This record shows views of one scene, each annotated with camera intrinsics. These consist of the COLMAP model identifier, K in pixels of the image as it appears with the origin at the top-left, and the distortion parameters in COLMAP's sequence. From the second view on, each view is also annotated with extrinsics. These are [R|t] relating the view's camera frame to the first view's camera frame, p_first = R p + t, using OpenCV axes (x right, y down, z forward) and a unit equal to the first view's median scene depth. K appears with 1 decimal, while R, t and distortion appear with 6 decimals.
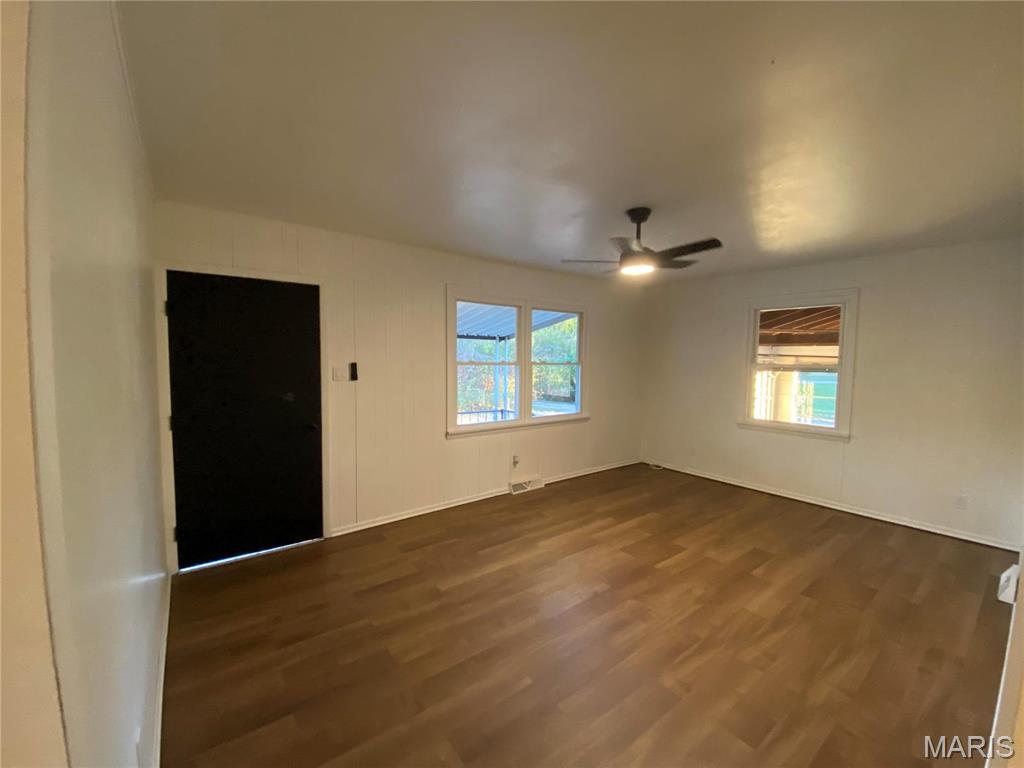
lens RADIAL K [[414.5, 0, 506.6], [0, 414.5, 384.4], [0, 0, 1]] dist [0.000525, 0.000112]
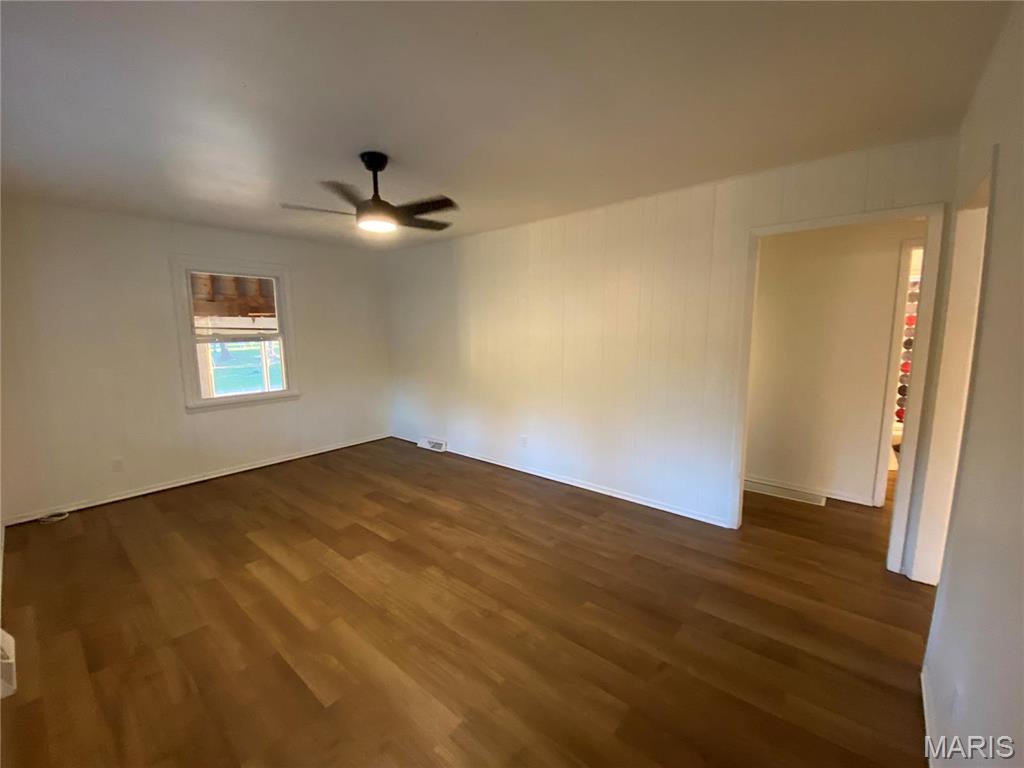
lens RADIAL K [[414.5, 0, 506.6], [0, 414.5, 384.4], [0, 0, 1]] dist [0.000525, 0.000112]
pose [[-0.219055, -0.140897, 0.965486, -0.553222], [0.072695, 0.984412, 0.160152, -0.061735], [-0.973001, 0.105268, -0.205398, 0.816804]]
